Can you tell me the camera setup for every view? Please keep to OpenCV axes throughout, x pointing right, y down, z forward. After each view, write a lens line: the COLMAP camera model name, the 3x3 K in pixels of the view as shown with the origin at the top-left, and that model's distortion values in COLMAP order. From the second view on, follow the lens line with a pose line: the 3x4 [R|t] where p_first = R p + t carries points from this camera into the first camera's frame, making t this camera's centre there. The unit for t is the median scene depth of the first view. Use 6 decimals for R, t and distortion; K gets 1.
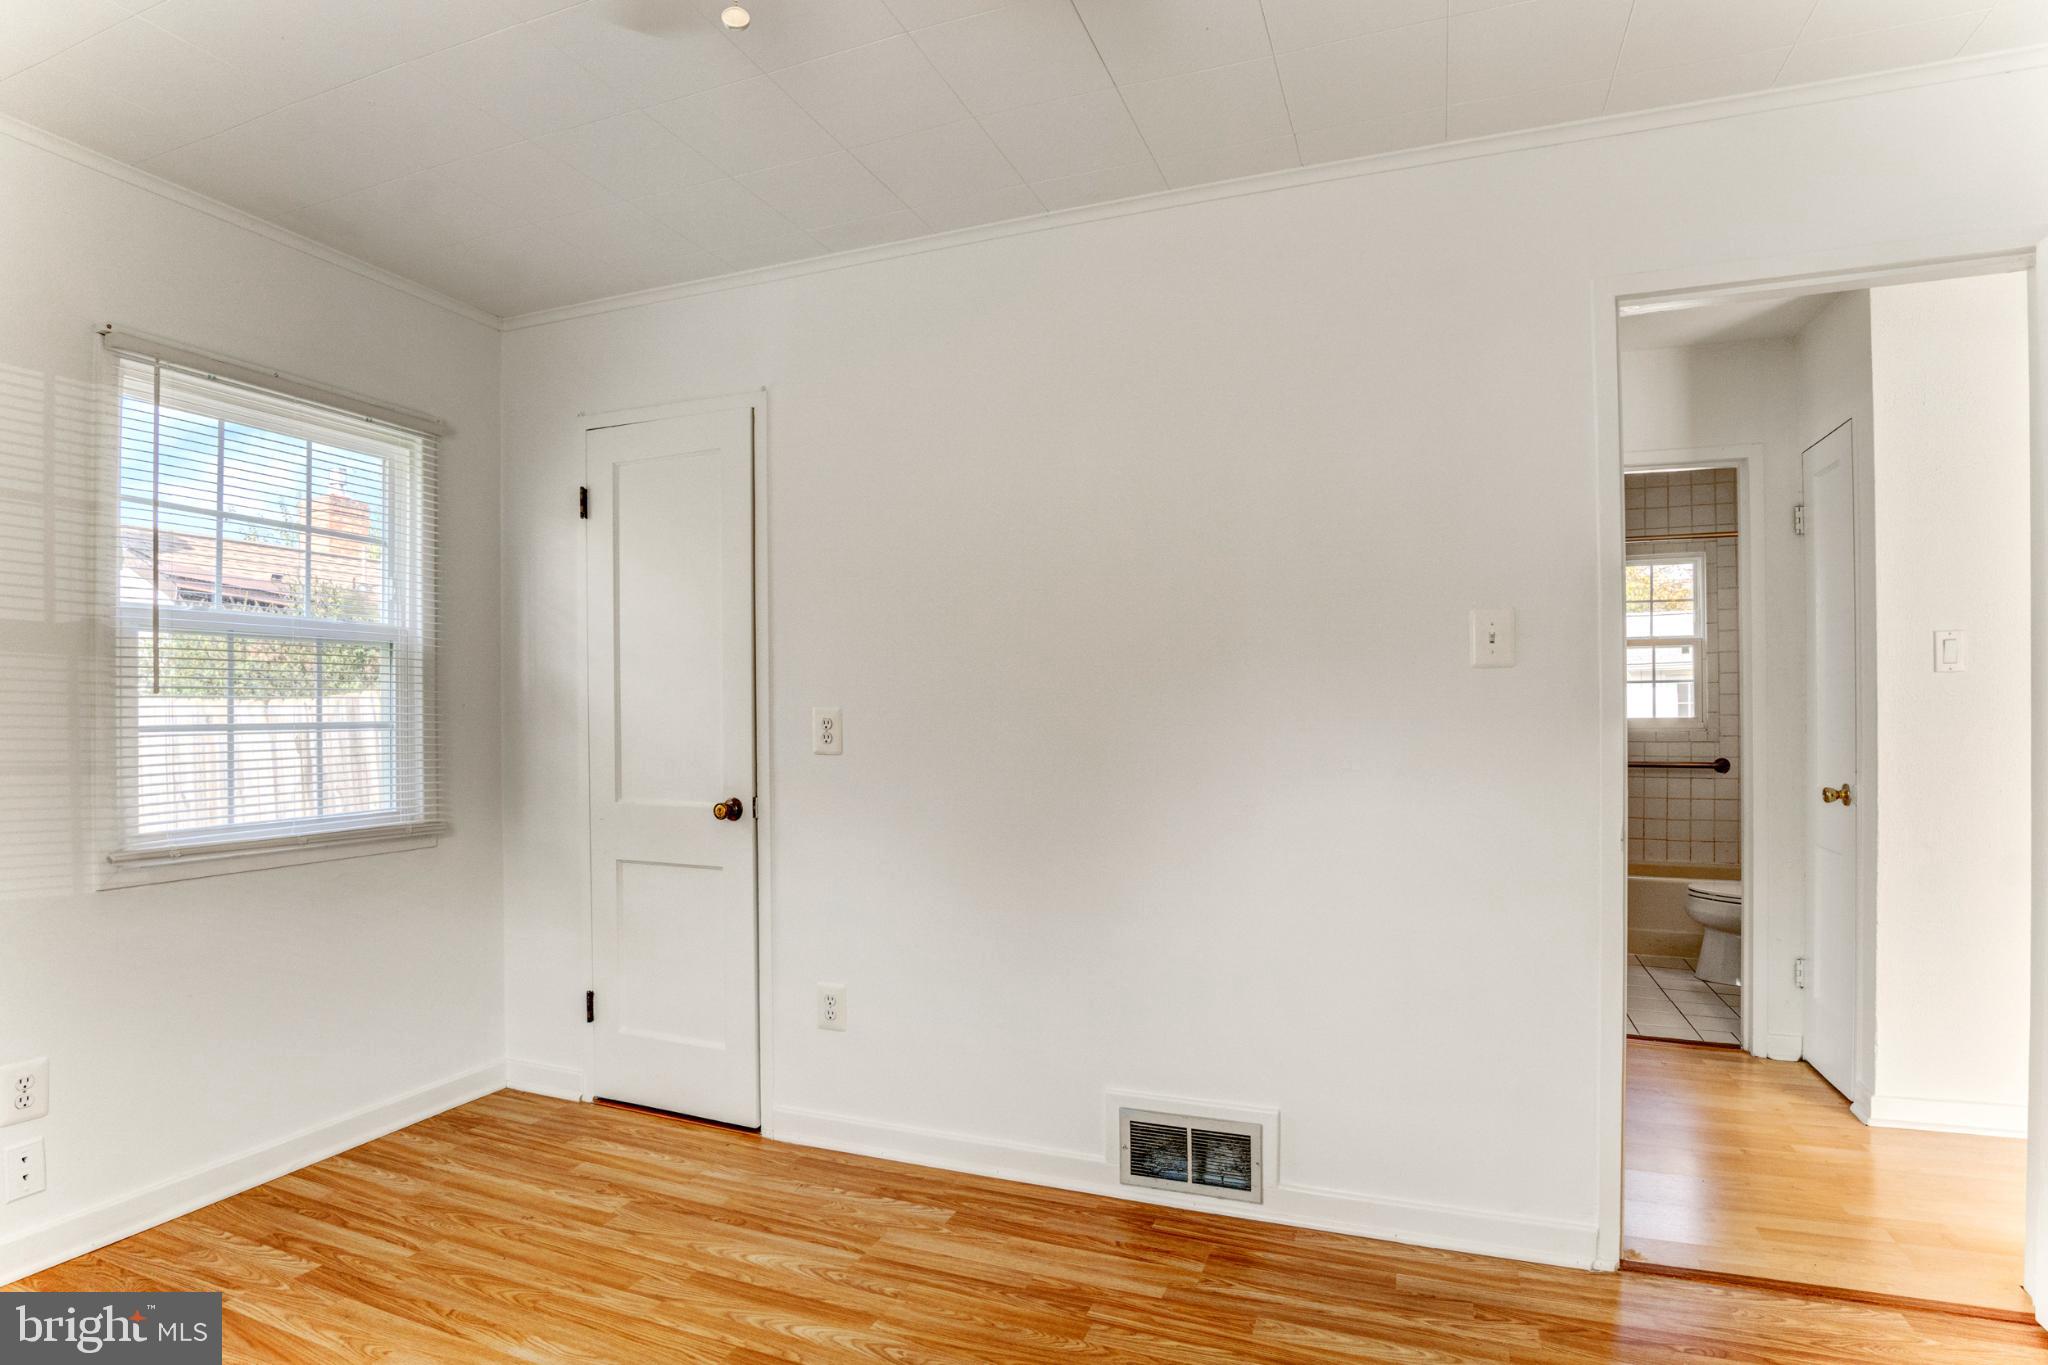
lens RADIAL K [[1089.4, 0, 987.4], [0, 1089.4, 711.9], [0, 0, 1]] dist [-0.001597, -0.000575]
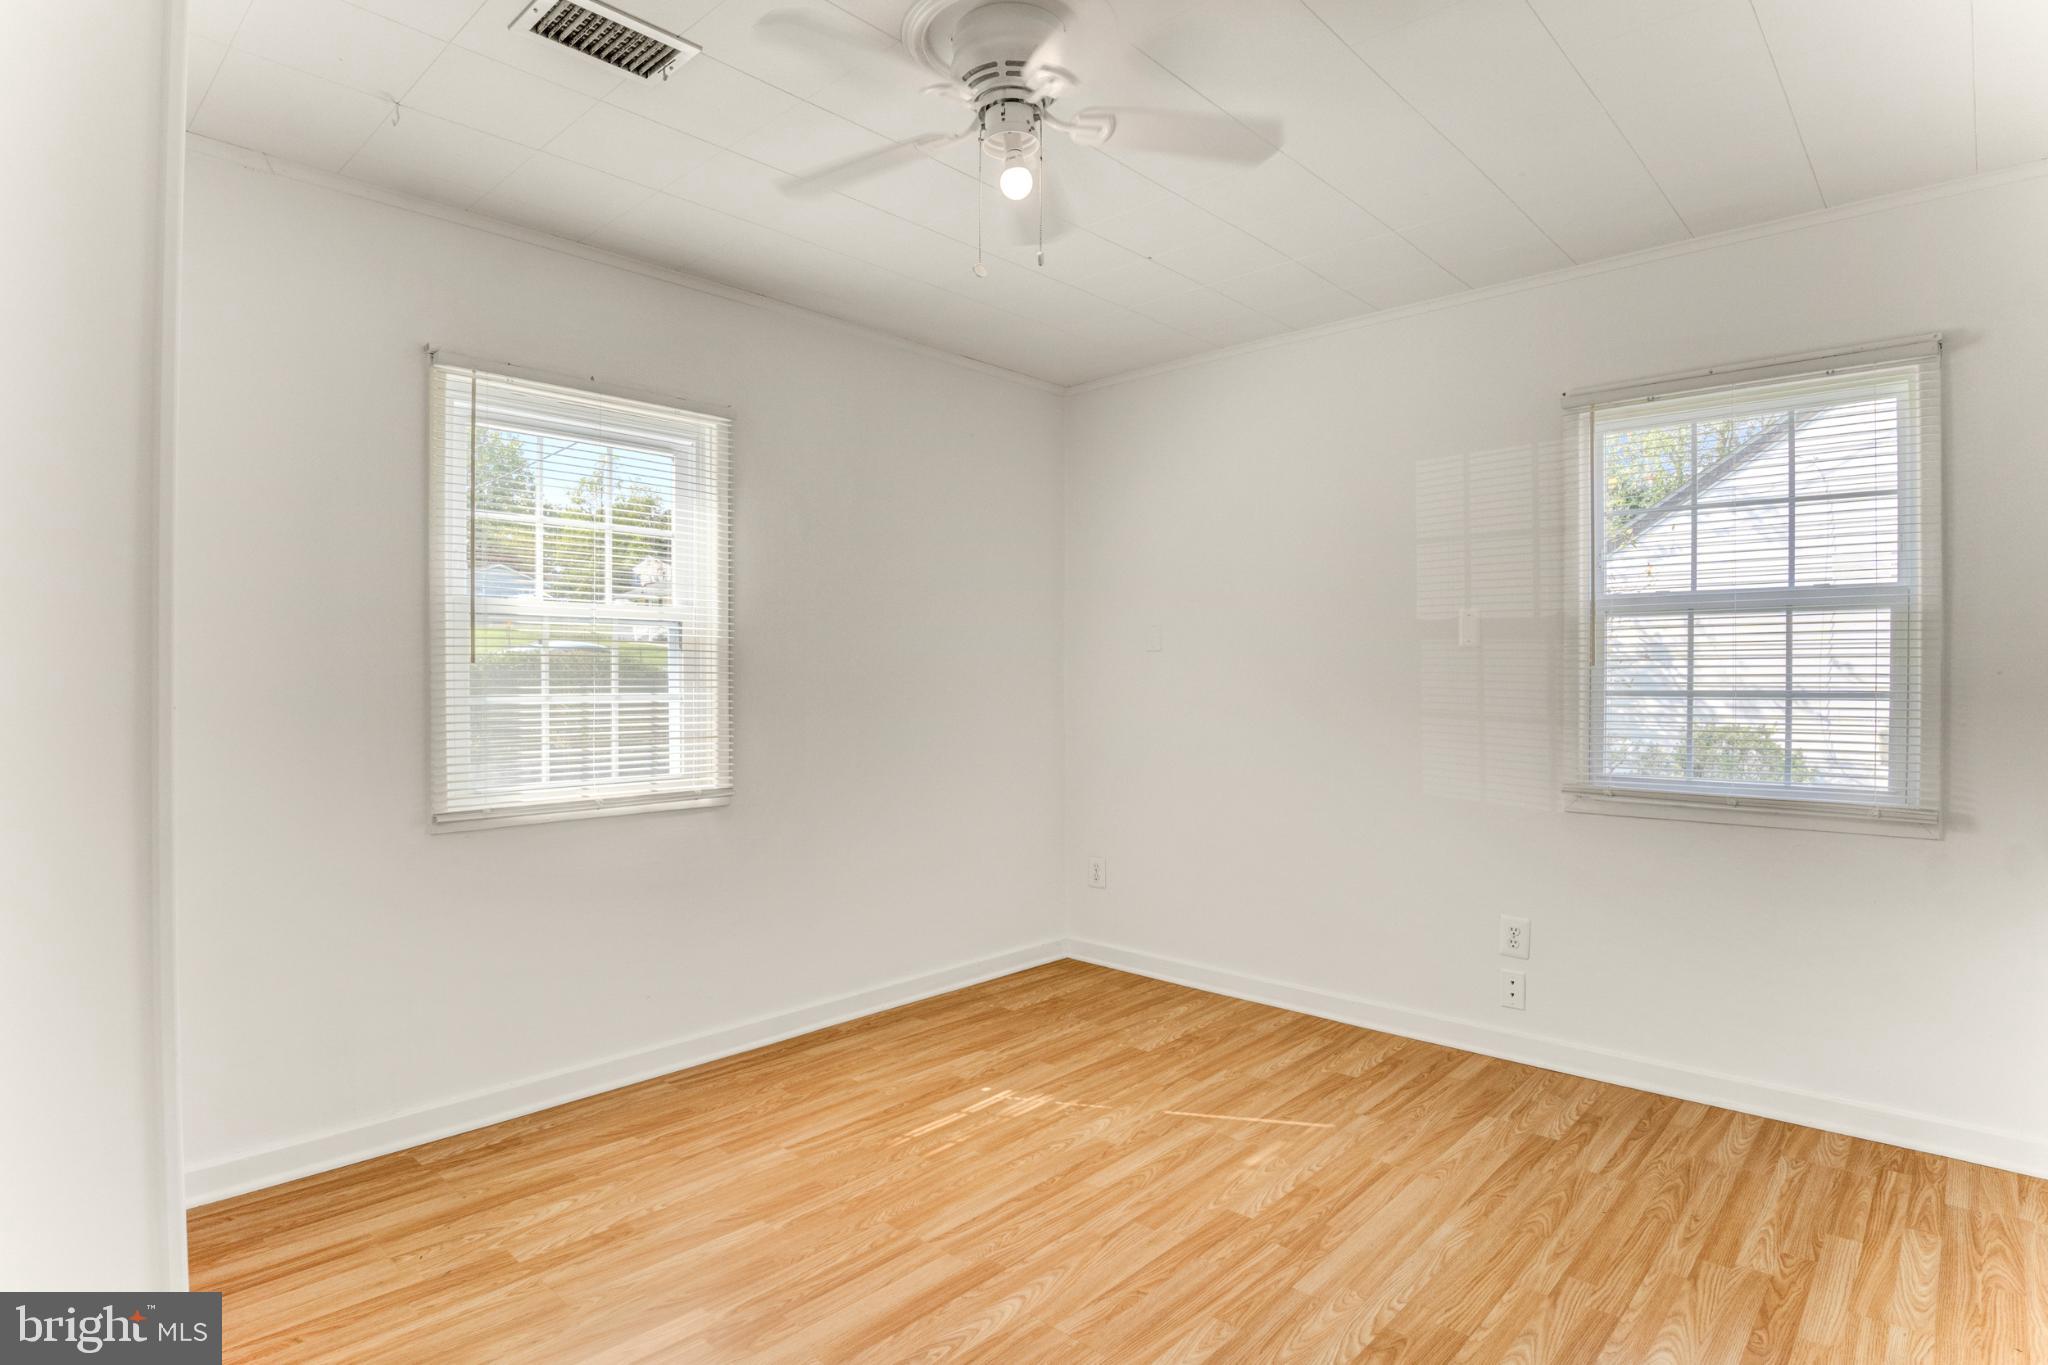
lens RADIAL K [[1099.4, 0, 1024.0], [0, 1099.4, 682.5], [0, 0, 1]] dist [-0.002179, -0.001171]
pose [[-0.320722, 0.001379, -0.947172, 0.676976], [-0.002587, 0.999994, 0.002332, 0.001589], [0.947170, 0.003199, -0.320717, 0.772843]]
